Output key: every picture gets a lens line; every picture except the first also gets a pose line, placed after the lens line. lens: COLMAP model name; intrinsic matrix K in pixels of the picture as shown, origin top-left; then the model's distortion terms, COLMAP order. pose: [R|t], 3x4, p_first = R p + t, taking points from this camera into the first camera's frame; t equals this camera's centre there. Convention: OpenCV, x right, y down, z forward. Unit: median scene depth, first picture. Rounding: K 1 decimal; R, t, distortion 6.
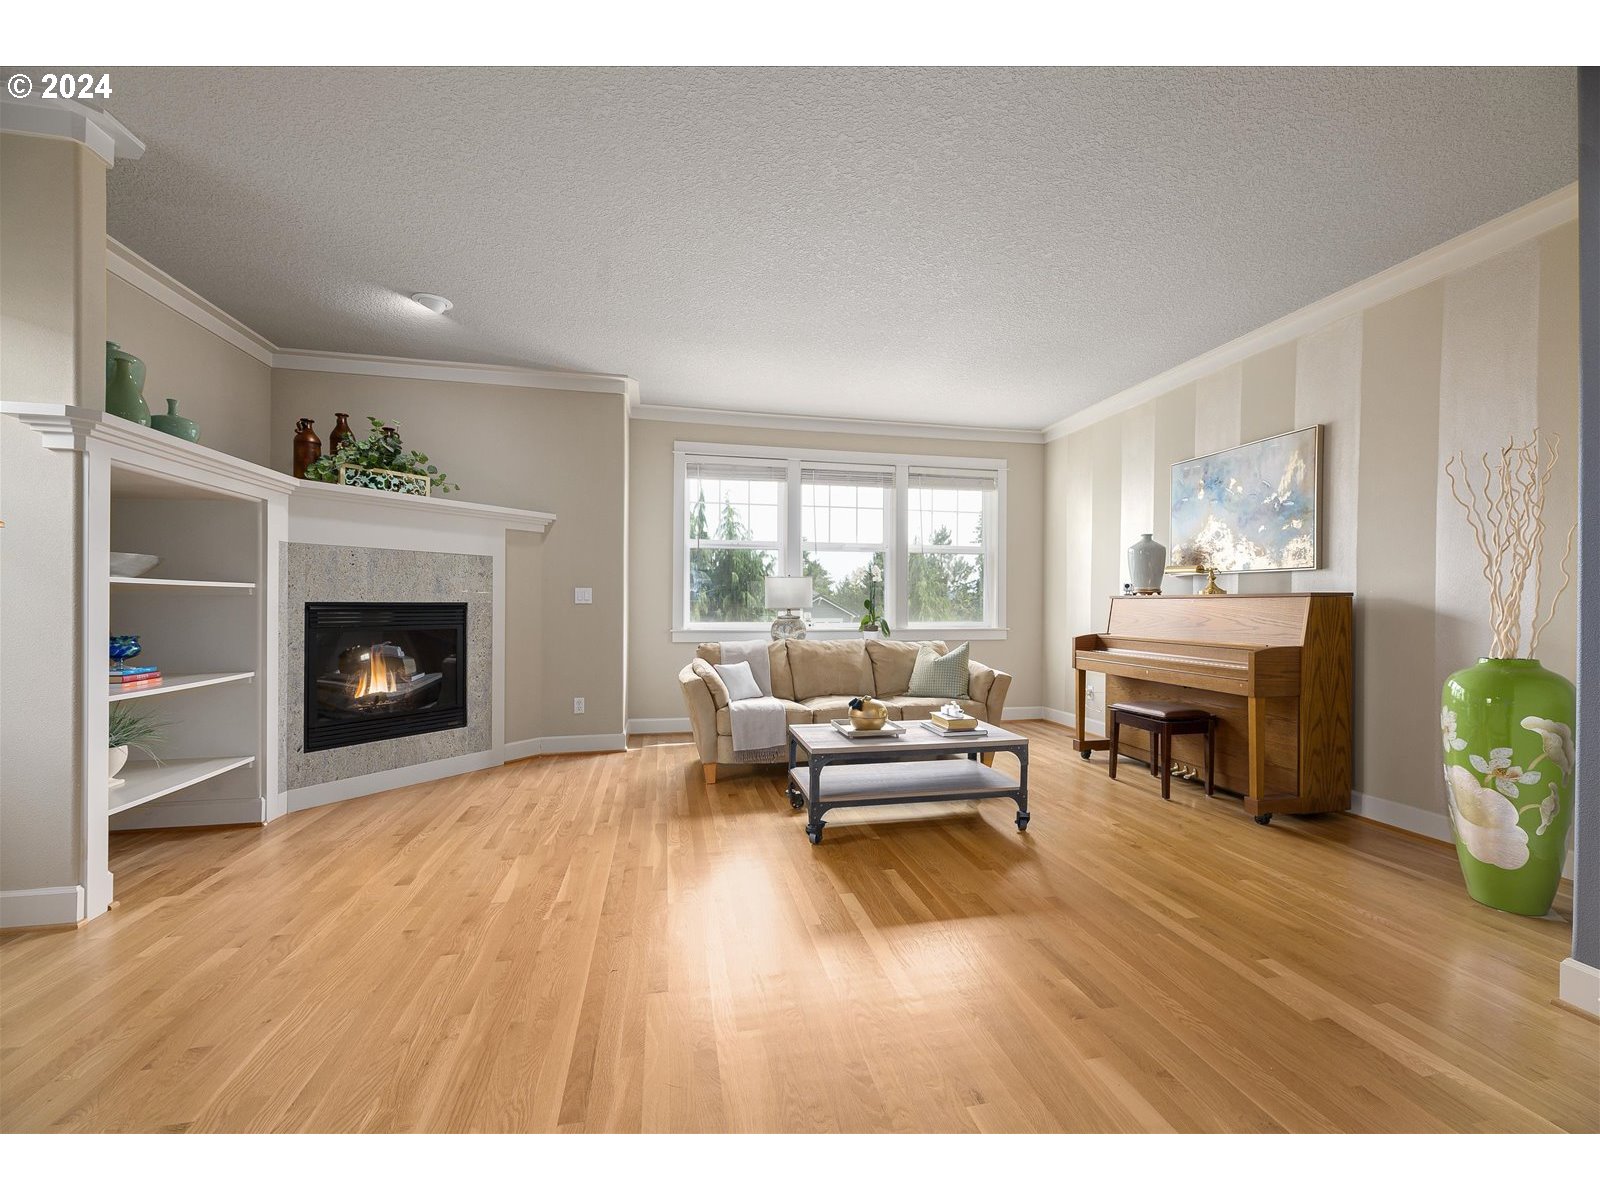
lens RADIAL K [[639.5, 0, 800.8], [0, 639.5, 607.3], [0, 0, 1]] dist [0.003059, 0.000210]
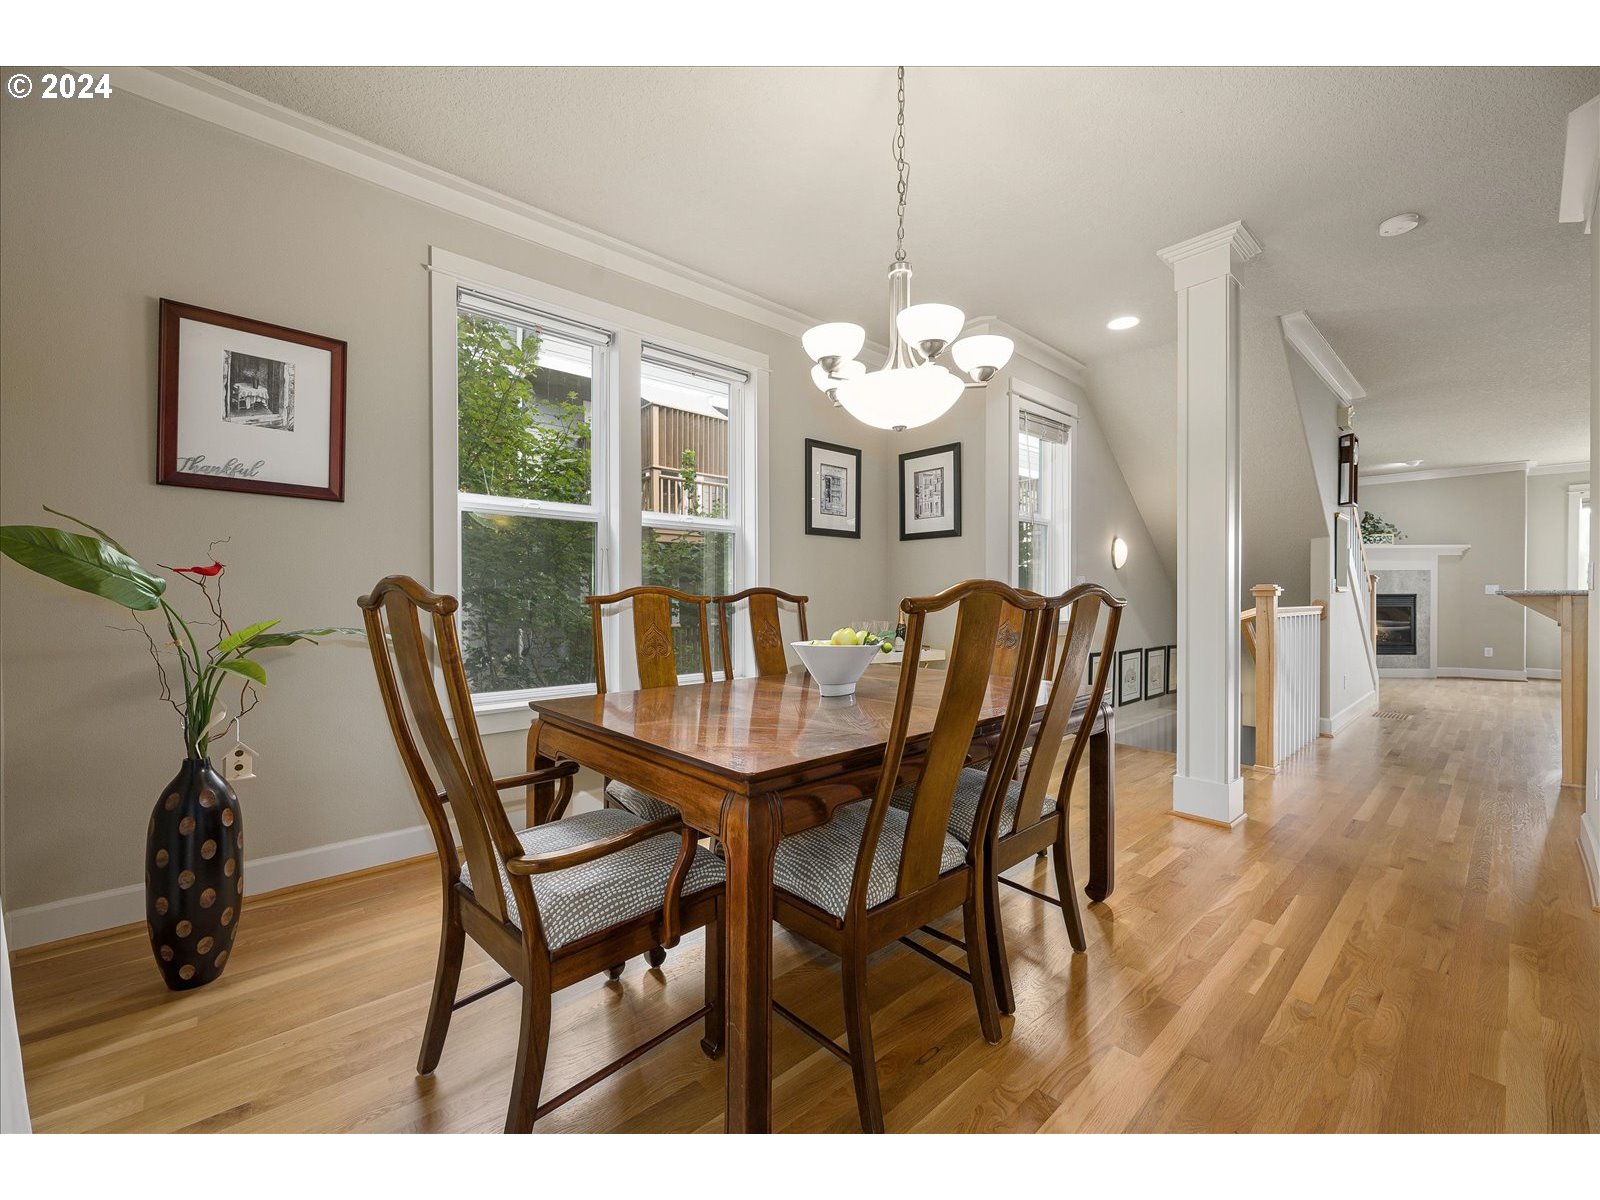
lens RADIAL K [[639.5, 0, 795.1], [0, 639.5, 605.6], [0, 0, 1]] dist [0.003059, 0.000210]
pose [[0.510577, 0.002523, -0.859828, 0.215953], [-0.007273, 0.999973, -0.001385, 0.045916], [0.859801, 0.006961, 0.510582, -1.694862]]
